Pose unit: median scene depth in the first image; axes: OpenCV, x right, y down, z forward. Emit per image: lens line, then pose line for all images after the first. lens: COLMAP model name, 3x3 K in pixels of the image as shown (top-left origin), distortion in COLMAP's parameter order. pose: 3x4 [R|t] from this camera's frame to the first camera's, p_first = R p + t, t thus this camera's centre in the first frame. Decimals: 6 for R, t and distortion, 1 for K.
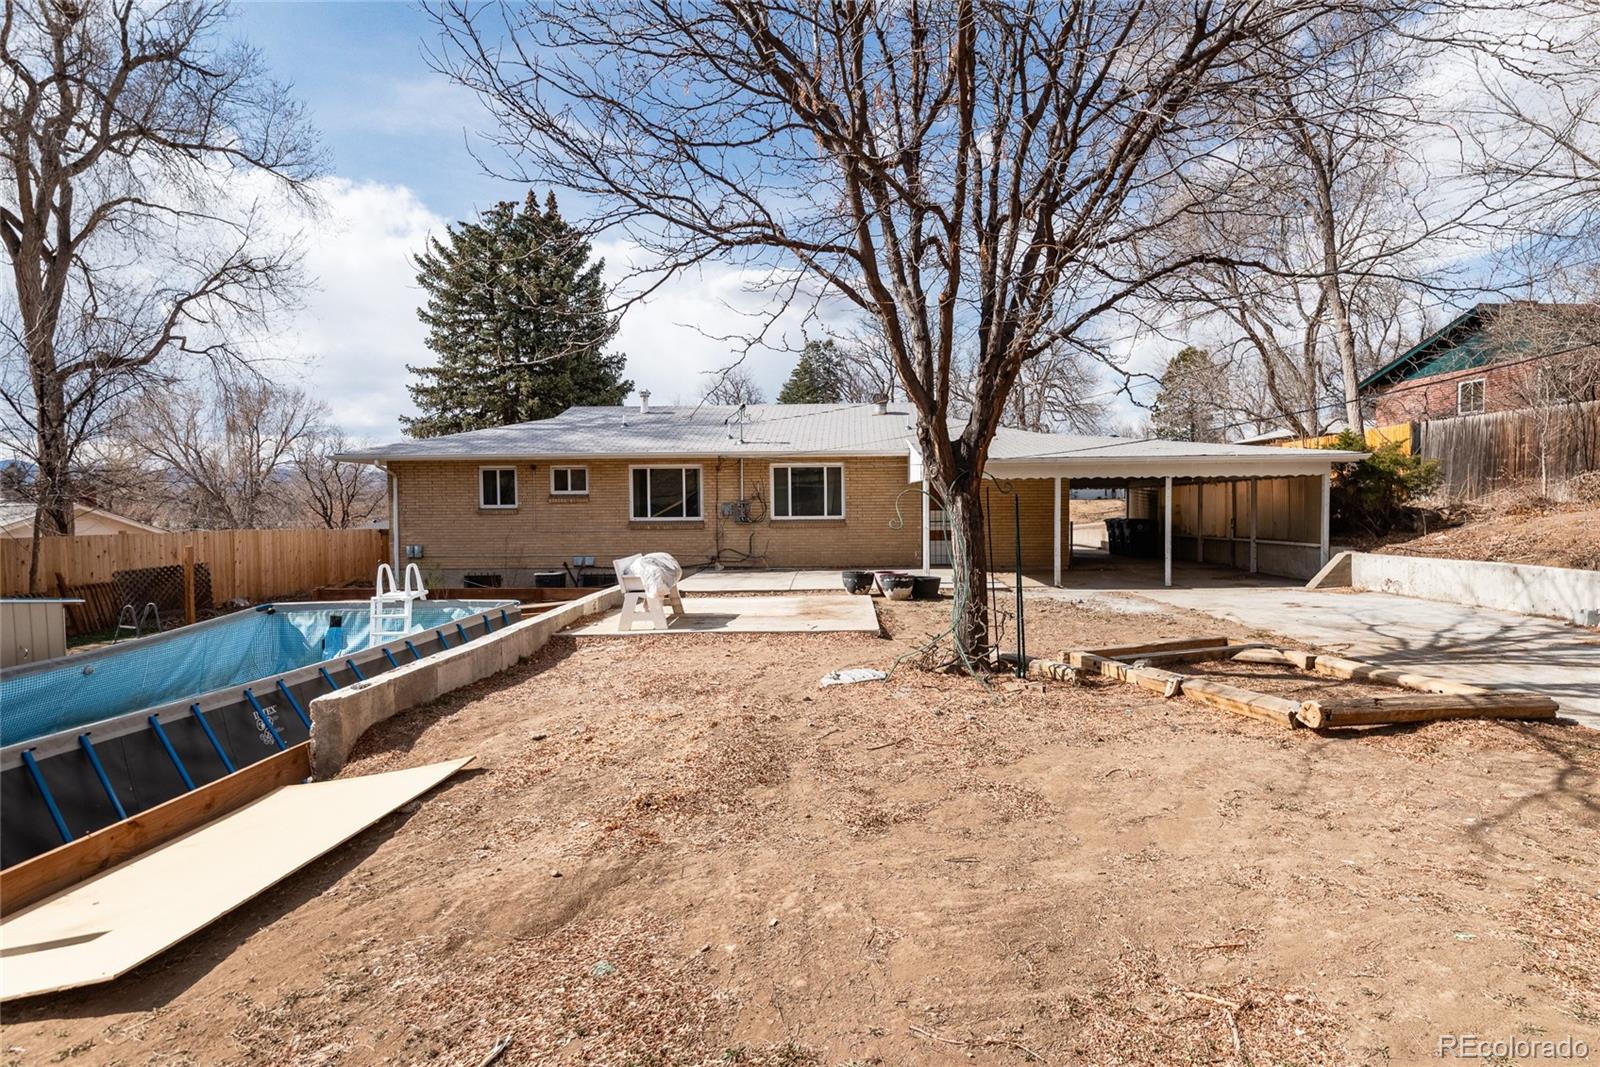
lens RADIAL K [[797.3, 0, 805.7], [0, 797.3, 537.5], [0, 0, 1]] dist [-0.001919, 0.000089]
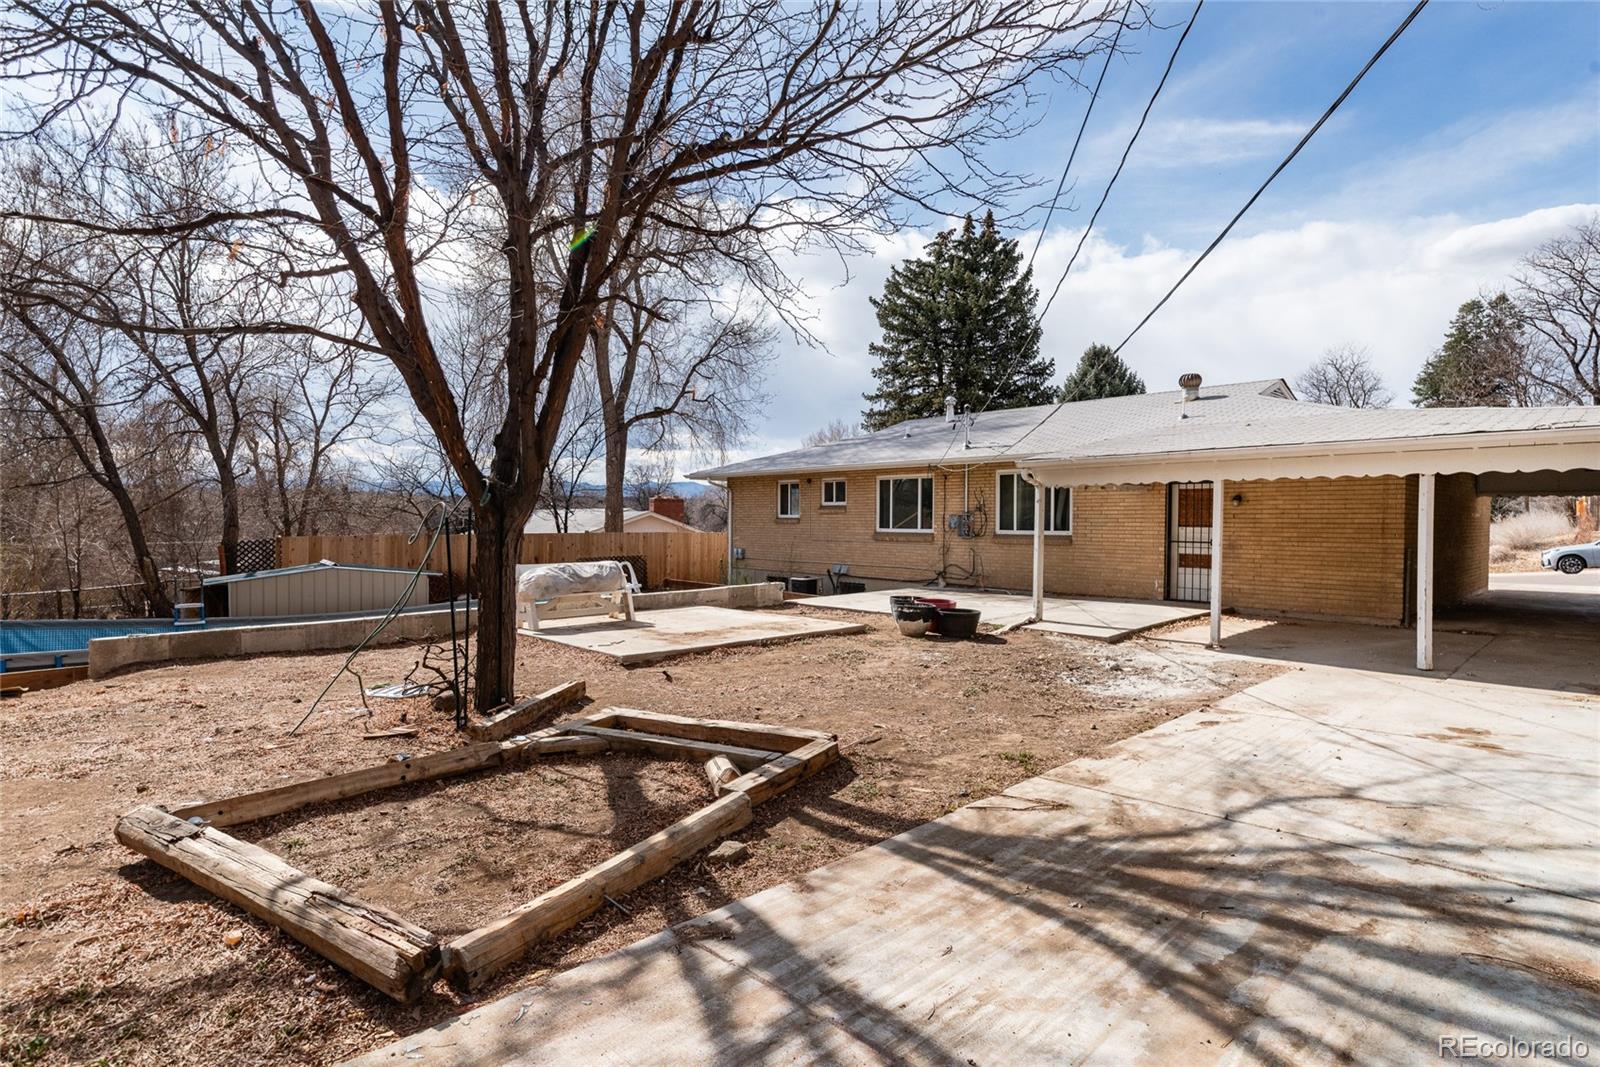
lens RADIAL K [[781.1, 0, 824.3], [0, 781.1, 536.3], [0, 0, 1]] dist [0.000984, 0.000297]
pose [[0.717661, 0.026748, -0.695879, 0.417891], [-0.036777, 0.999323, 0.000483, -0.013101], [0.695421, 0.025246, 0.718159, 0.247572]]
